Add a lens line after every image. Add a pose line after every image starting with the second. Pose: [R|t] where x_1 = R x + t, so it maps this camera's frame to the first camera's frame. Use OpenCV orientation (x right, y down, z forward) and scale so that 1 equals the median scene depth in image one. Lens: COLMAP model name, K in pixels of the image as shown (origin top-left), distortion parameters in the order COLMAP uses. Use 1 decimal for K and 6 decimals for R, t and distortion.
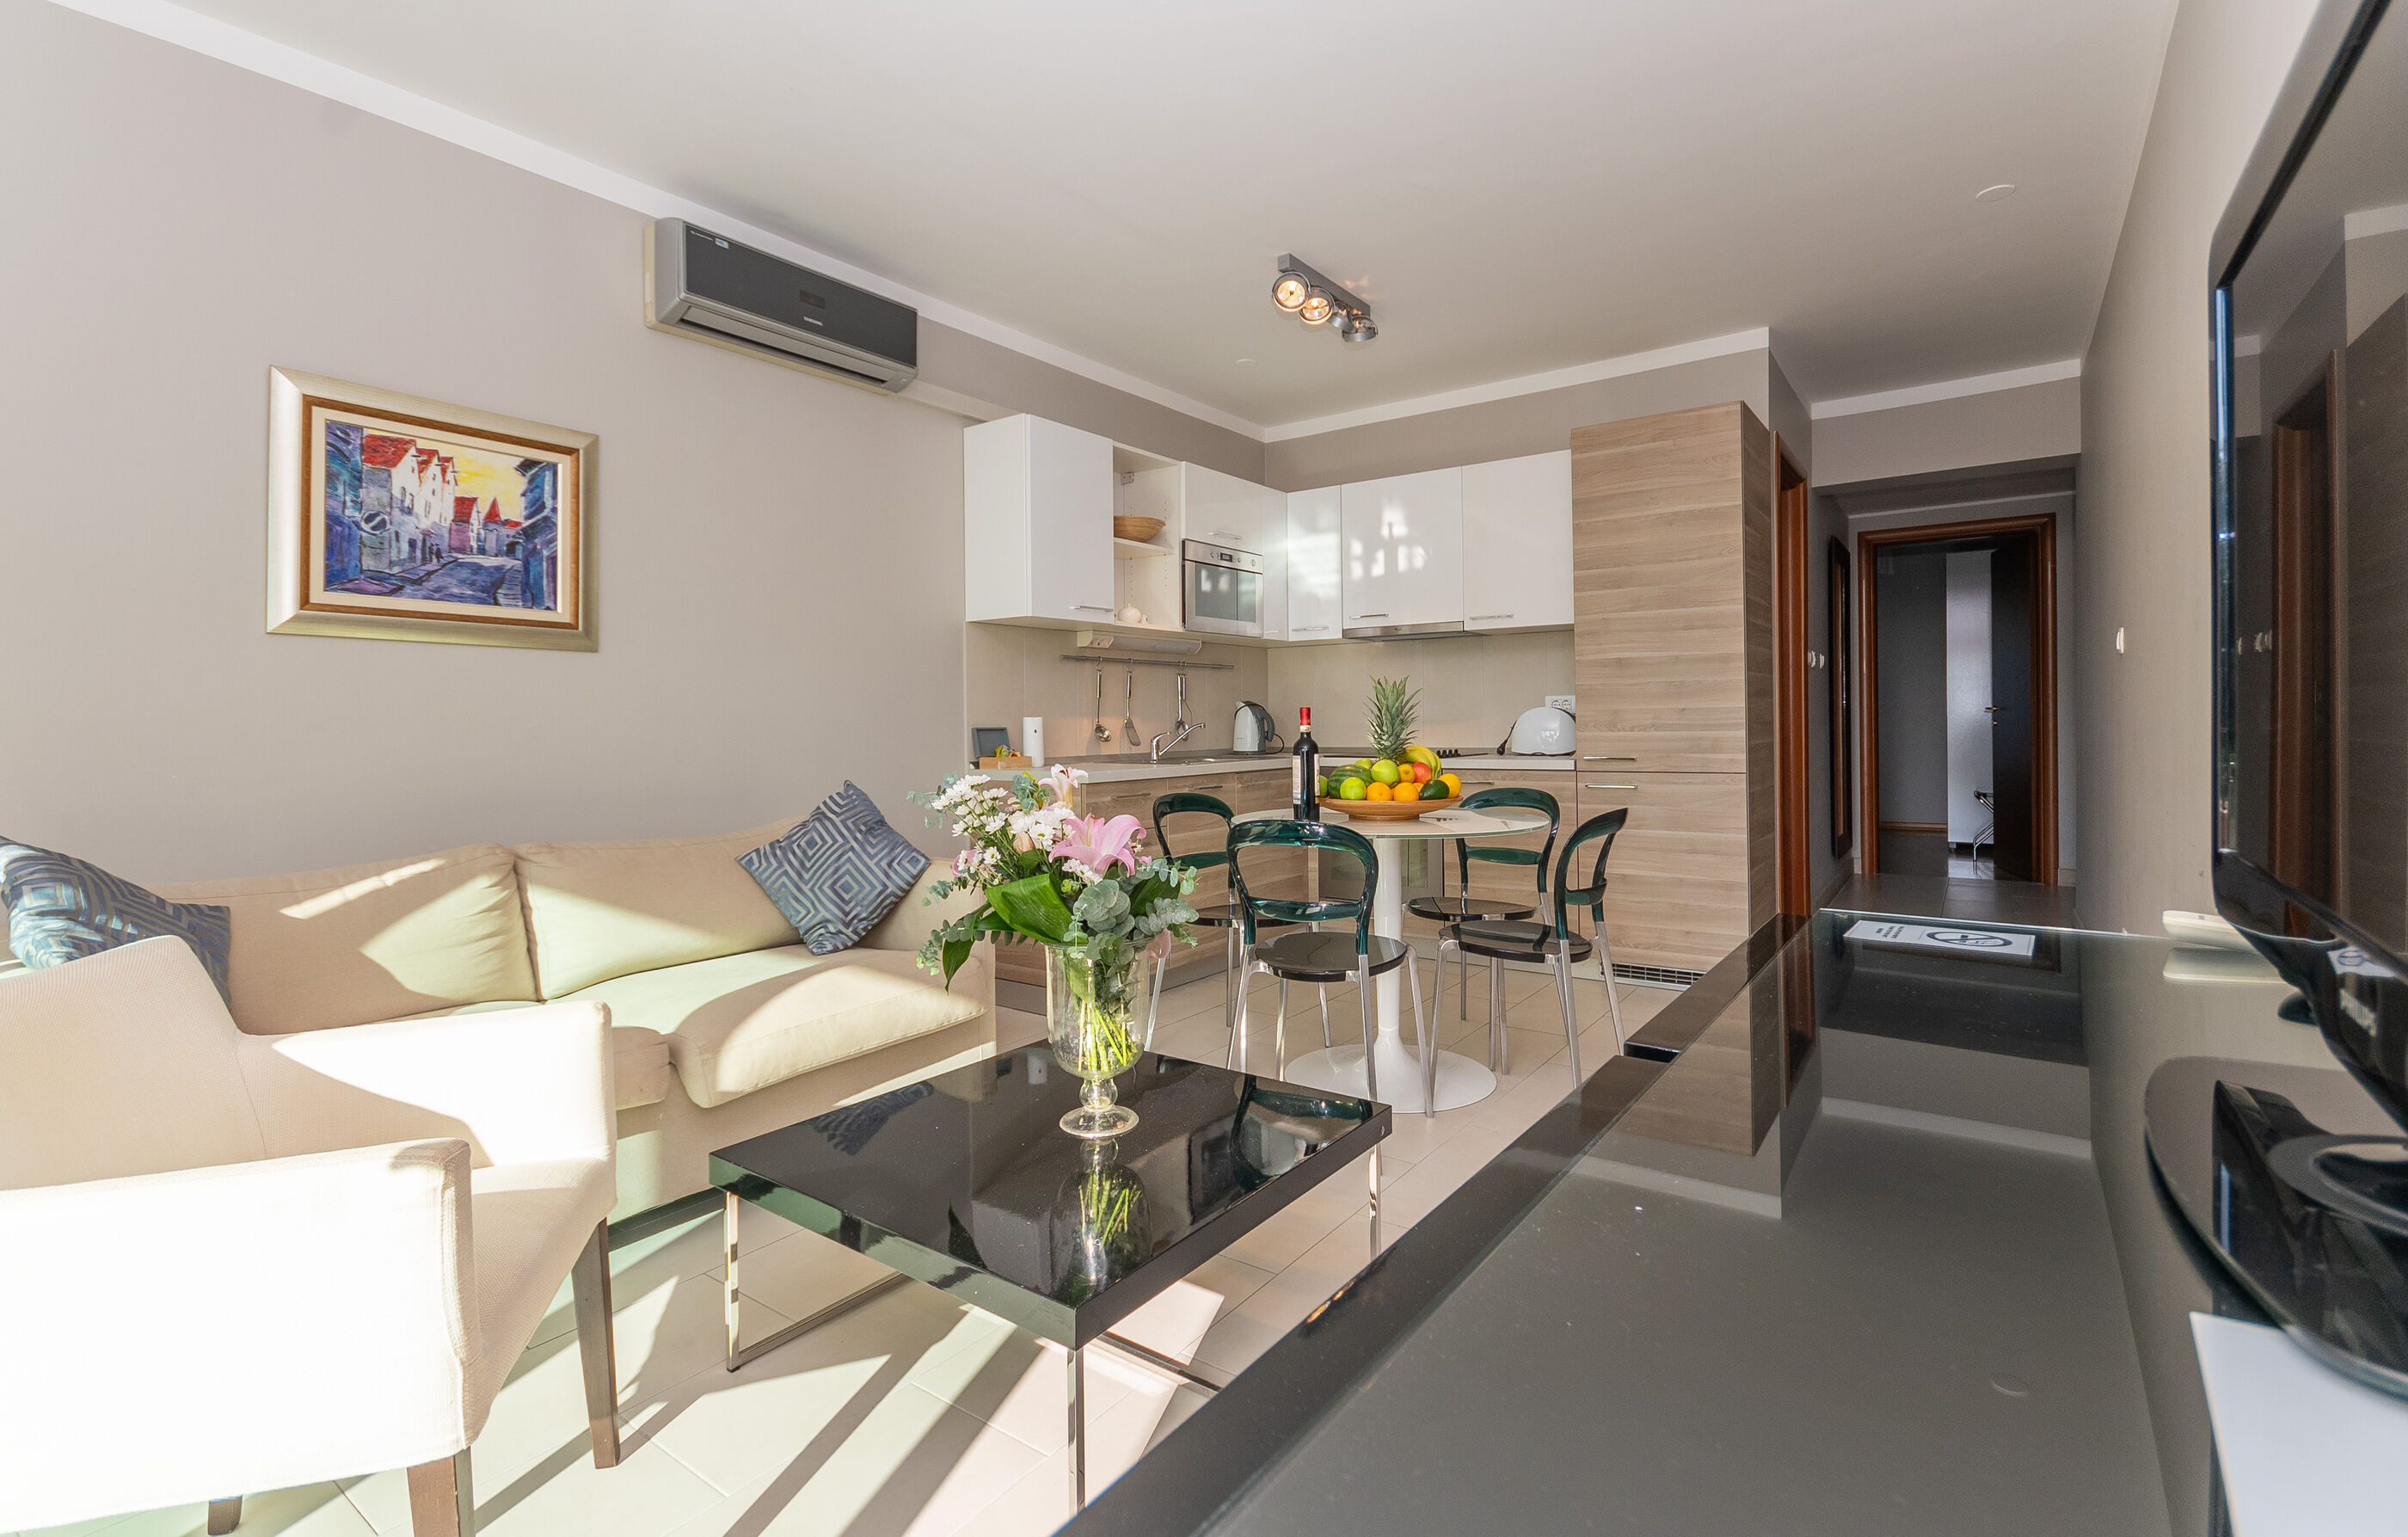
lens RADIAL K [[1087.3, 0, 1225.2], [0, 1087.3, 723.3], [0, 0, 1]] dist [-0.002742, -0.000565]
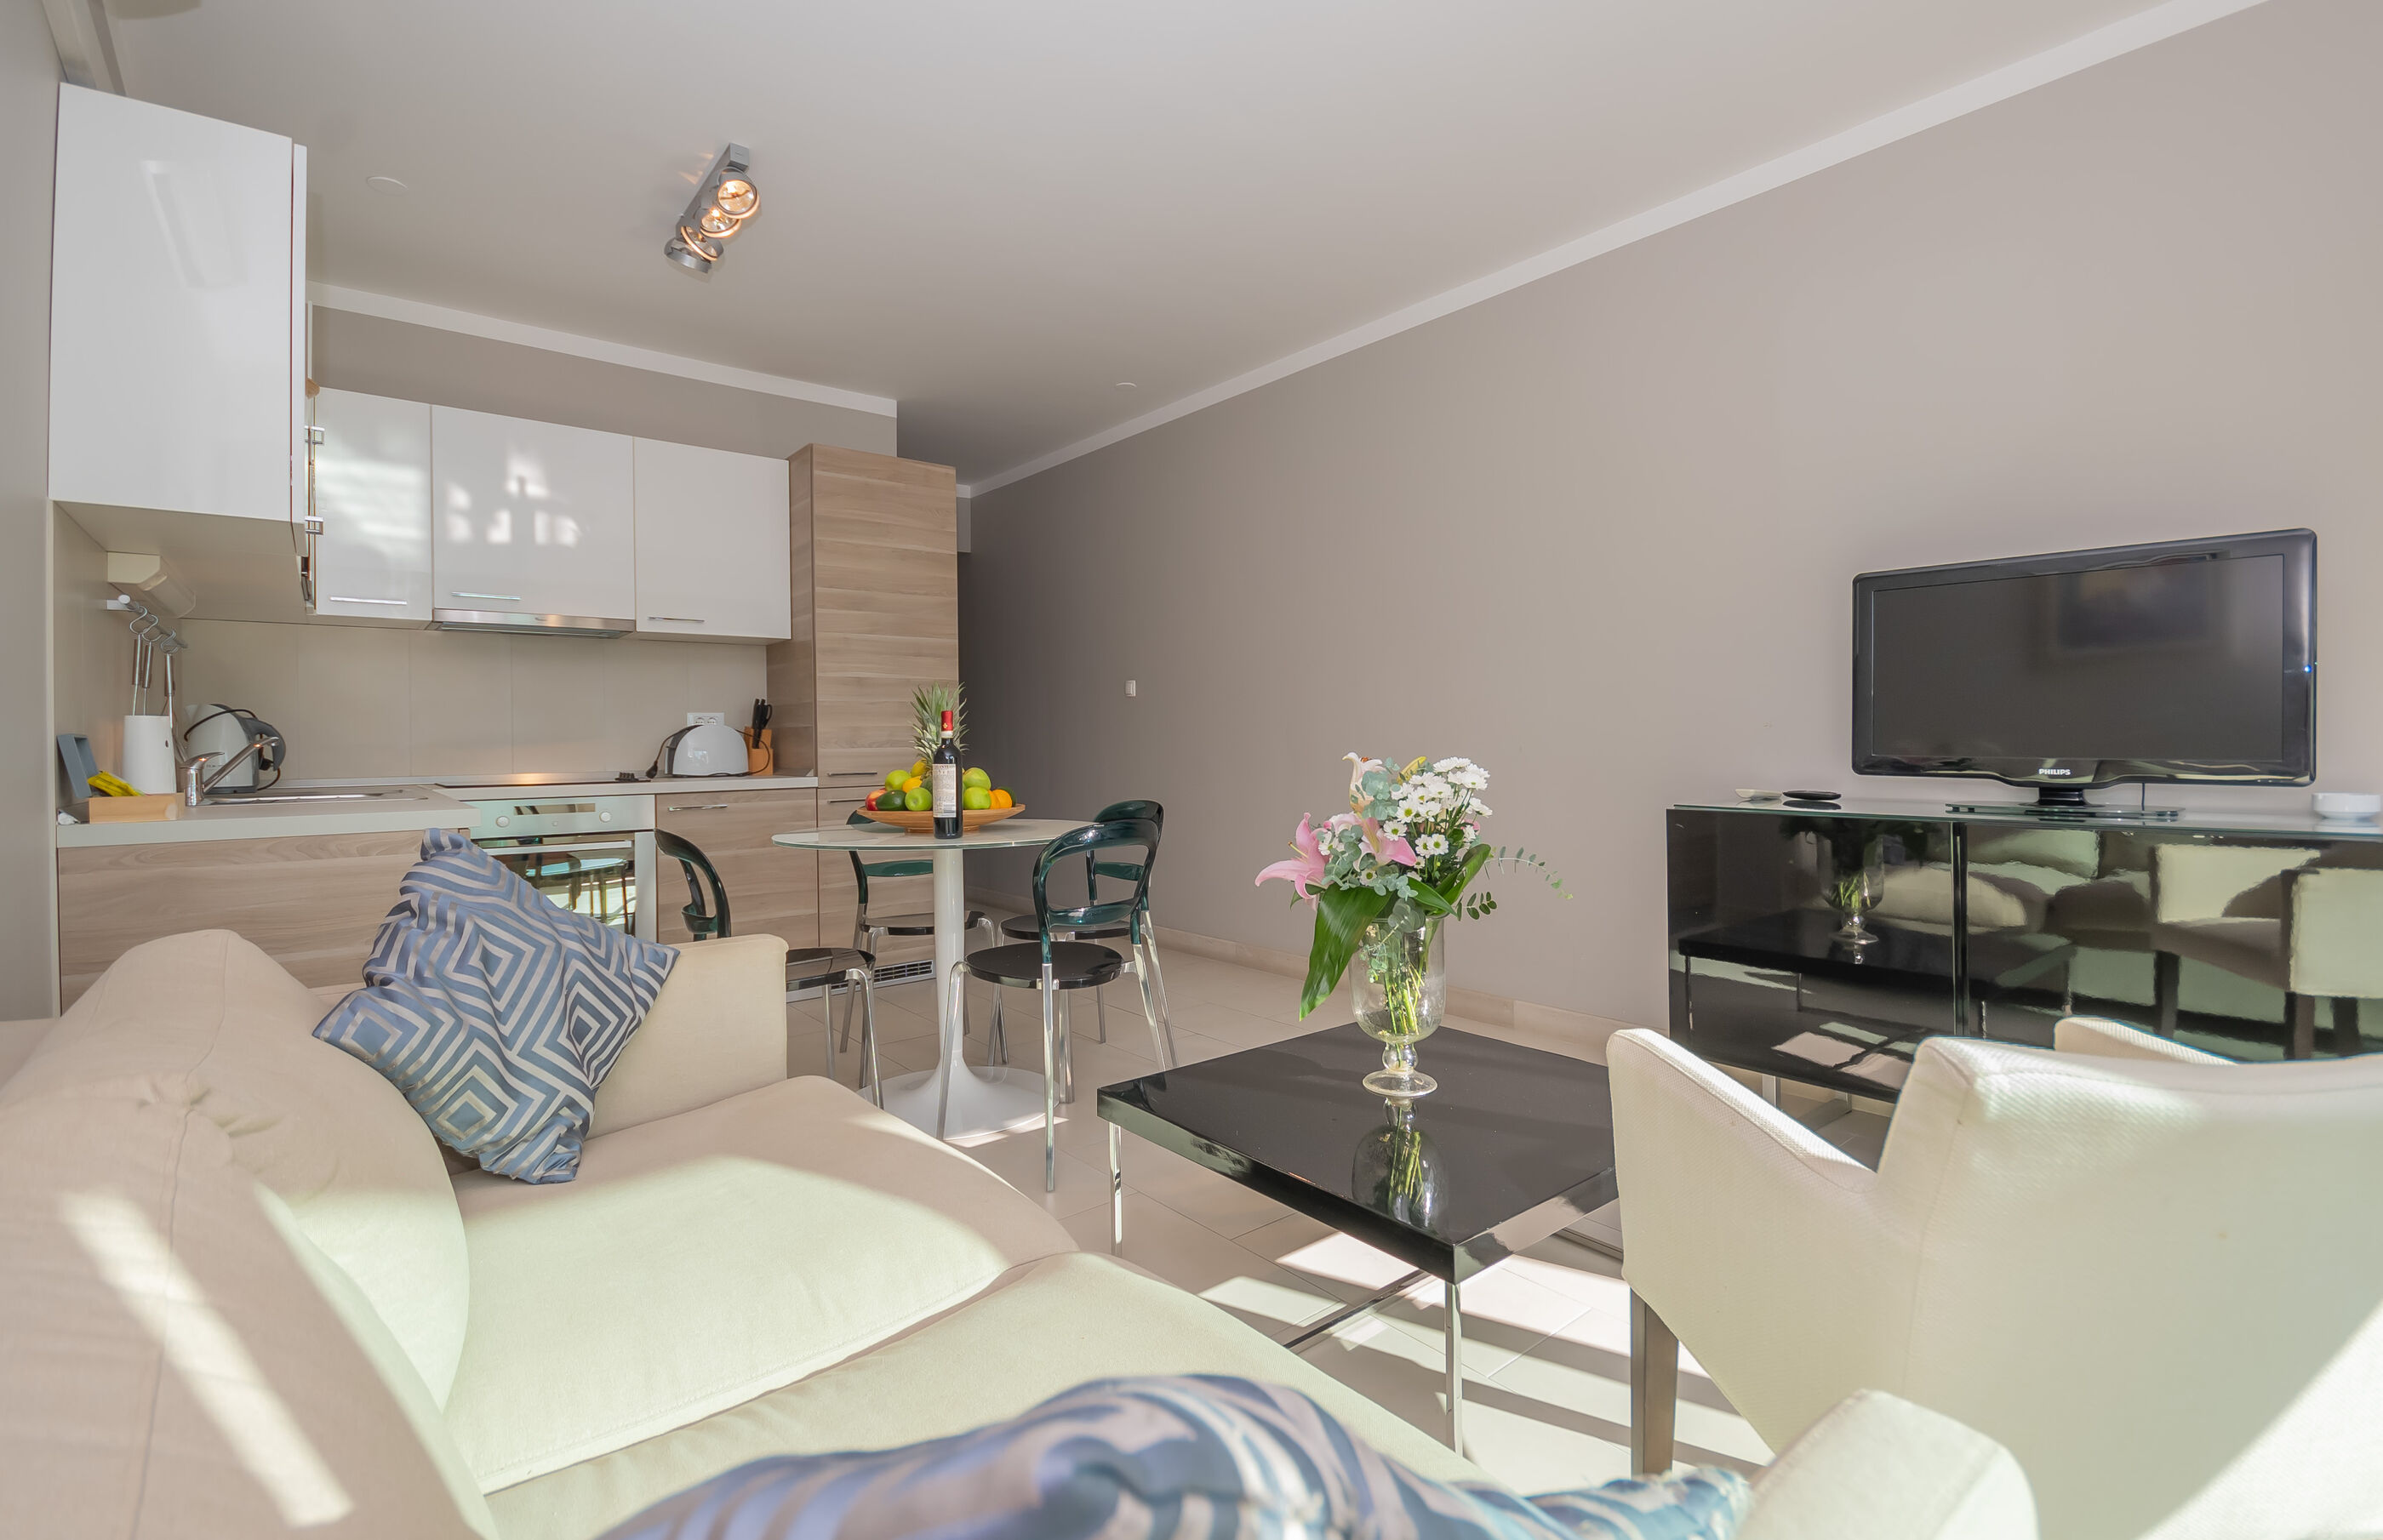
lens RADIAL K [[1059.7, 0, 1191.5], [0, 1059.7, 770.0], [0, 0, 1]] dist [0.001087, -0.000054]
pose [[0.259281, -0.017161, 0.965649, -0.713943], [0.008387, 0.999844, 0.015517, 0.021050], [-0.965765, 0.004076, 0.259385, 0.566975]]
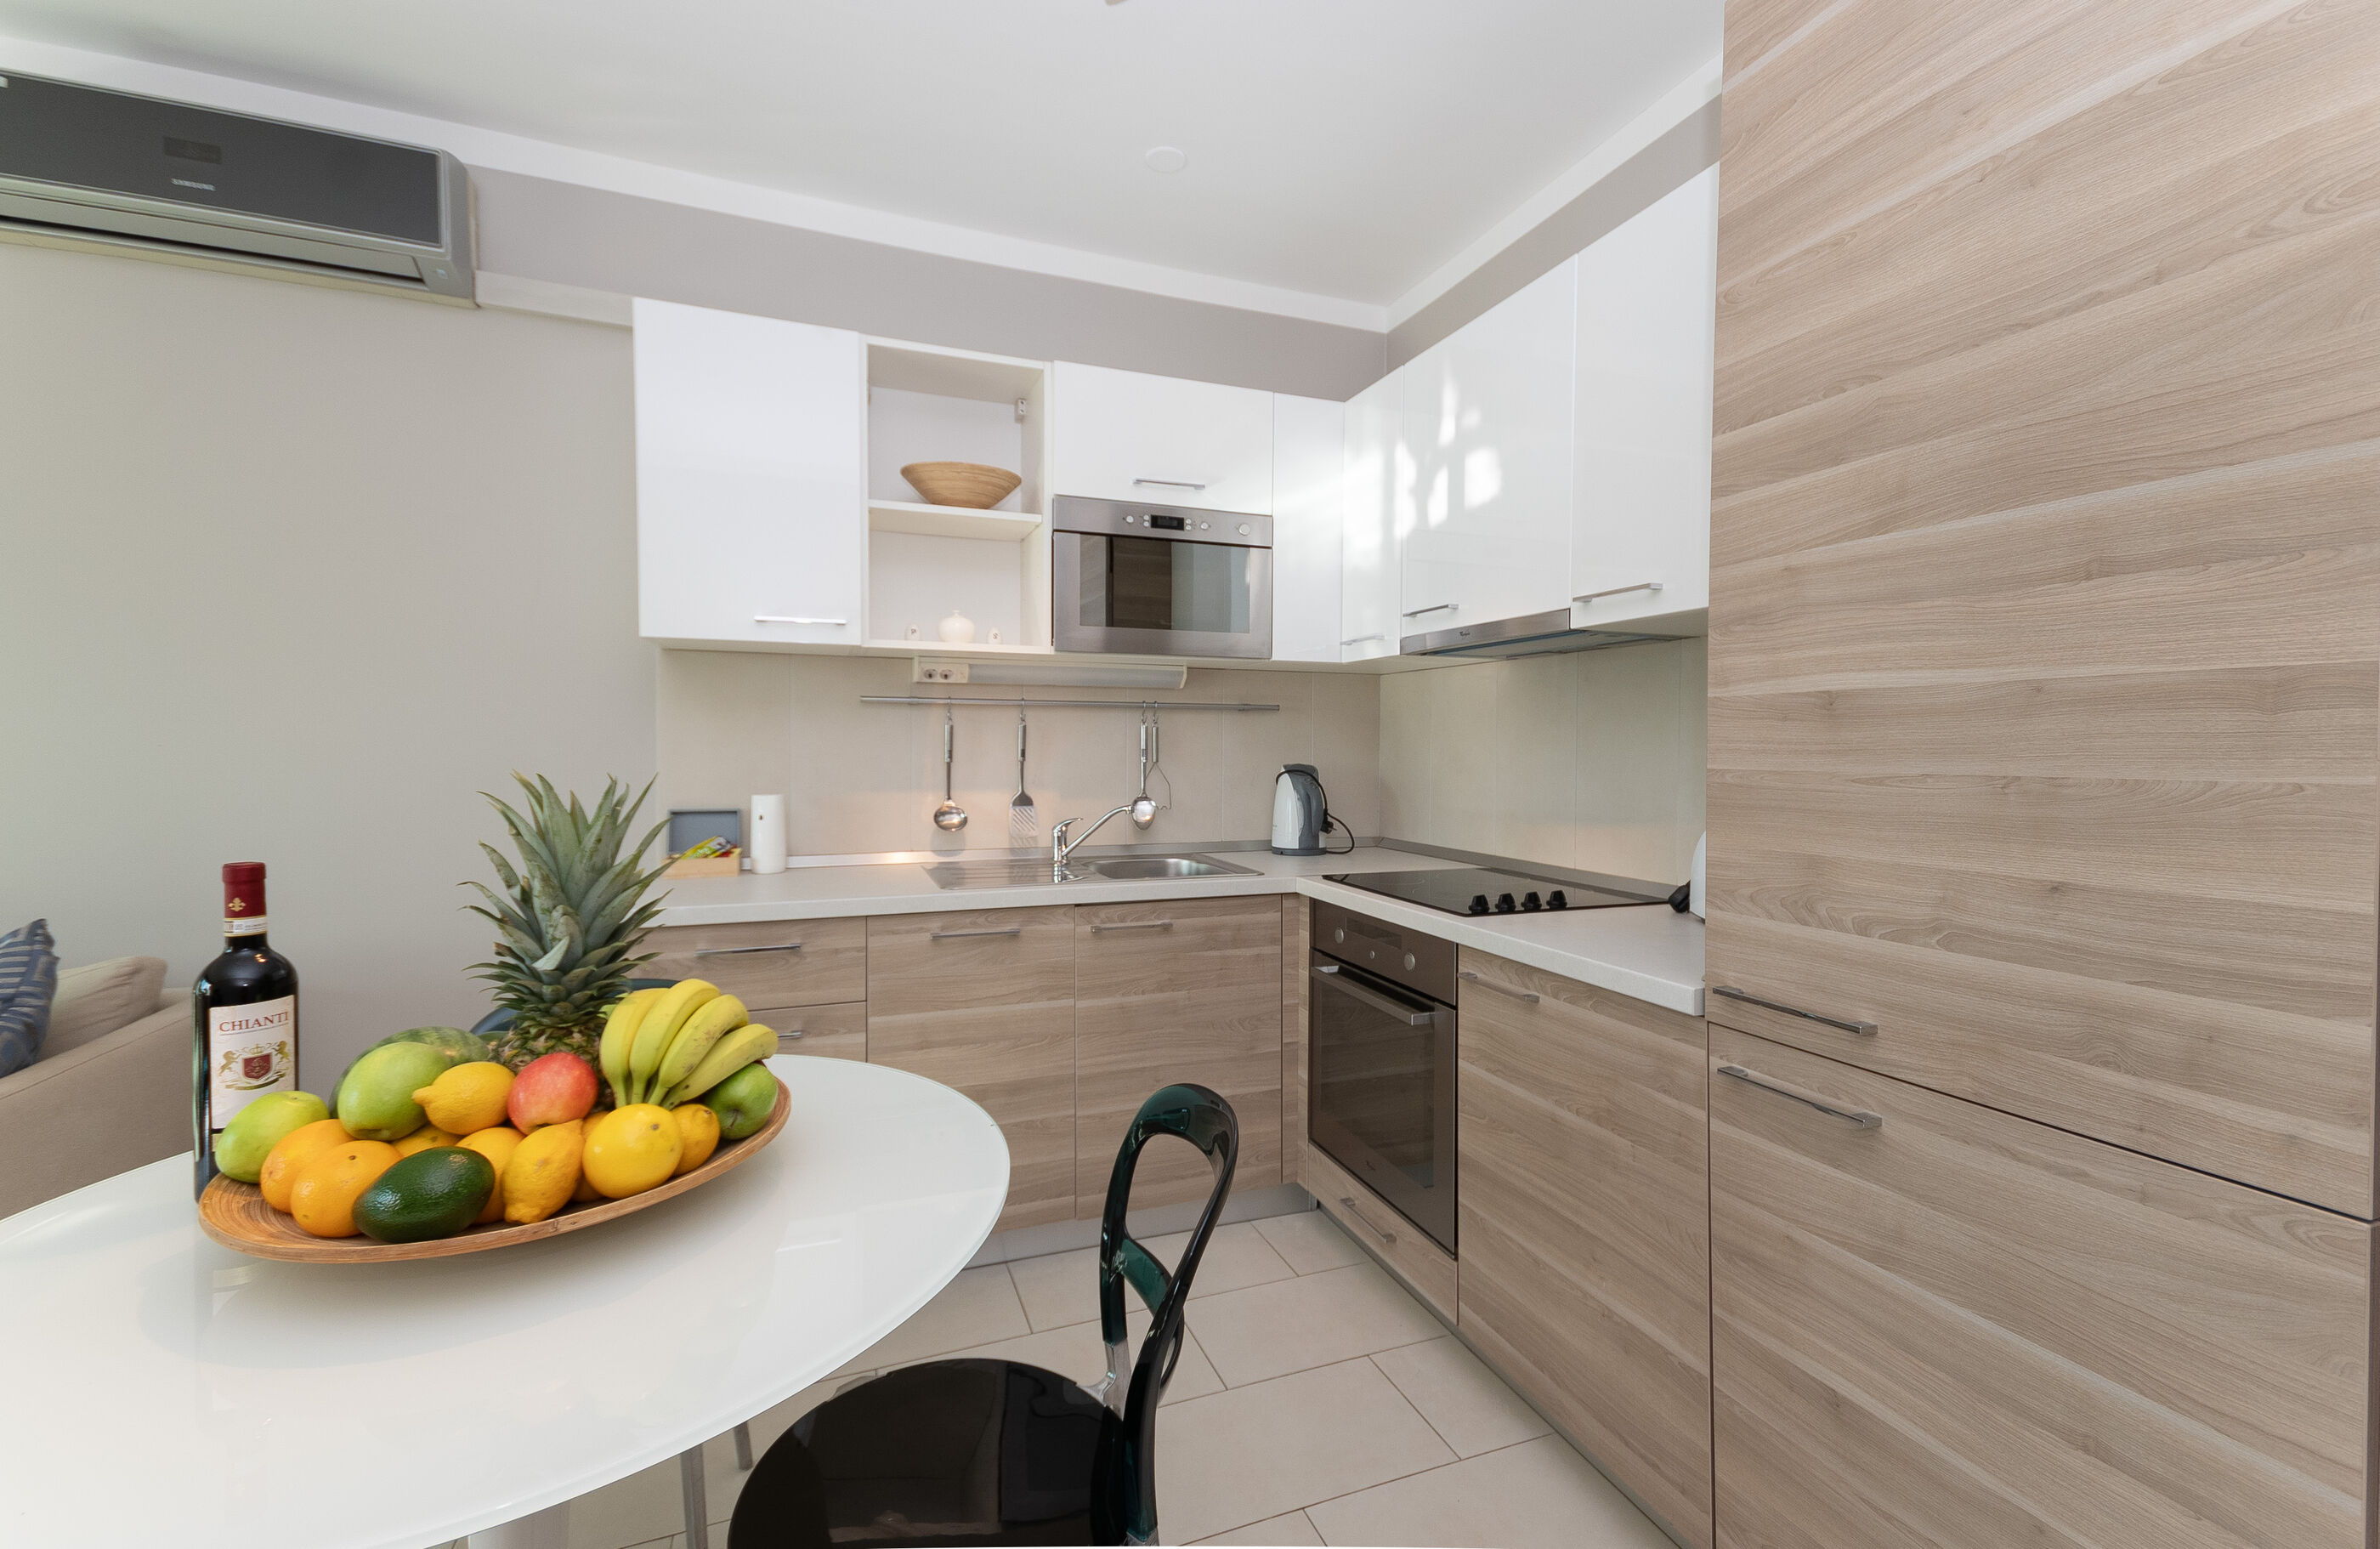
lens RADIAL K [[1015.3, 0, 1189.7], [0, 1015.3, 760.2], [0, 0, 1]] dist [0.065258, -0.018683]
pose [[0.830209, 0.024542, -0.556912, 0.498786], [-0.014994, 0.999652, 0.021701, -0.058624], [0.557250, -0.009666, 0.830288, 0.864618]]
